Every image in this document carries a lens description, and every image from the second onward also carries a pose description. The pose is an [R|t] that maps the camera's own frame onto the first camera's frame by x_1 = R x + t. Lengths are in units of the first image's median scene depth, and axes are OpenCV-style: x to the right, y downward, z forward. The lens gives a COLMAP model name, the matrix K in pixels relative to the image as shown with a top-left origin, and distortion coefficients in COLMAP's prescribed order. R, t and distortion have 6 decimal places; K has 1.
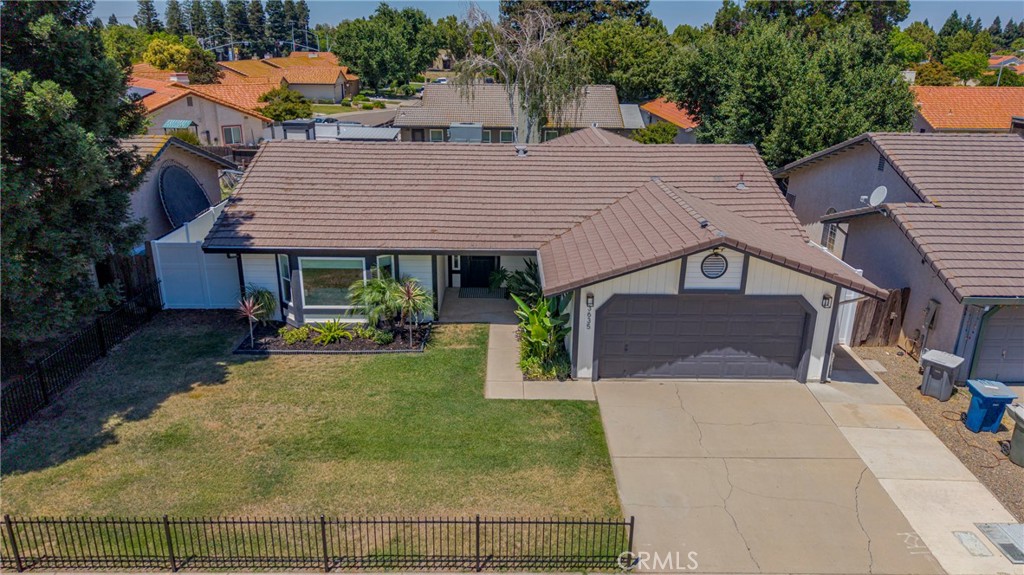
lens RADIAL K [[721.4, 0, 512.0], [0, 721.4, 287.5], [0, 0, 1]] dist [0.029481, -0.001498]
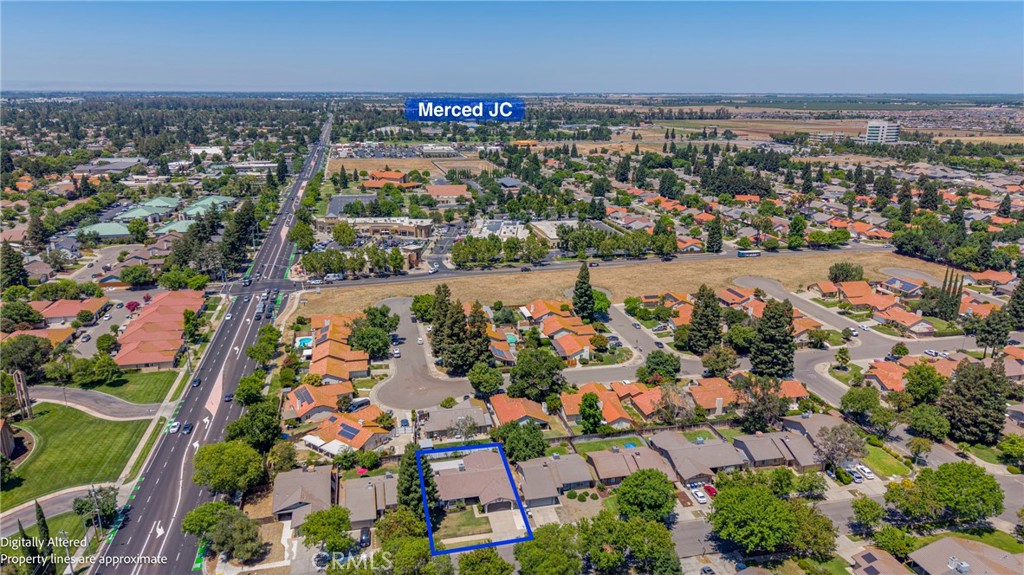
lens RADIAL K [[721.4, 0, 512.0], [0, 721.4, 287.5], [0, 0, 1]] dist [0.029481, -0.001498]
pose [[0.978774, -0.067711, 0.193432, -1.096402], [0.074823, 0.996755, -0.029693, -2.296838], [-0.190793, 0.043536, 0.980664, -7.704376]]
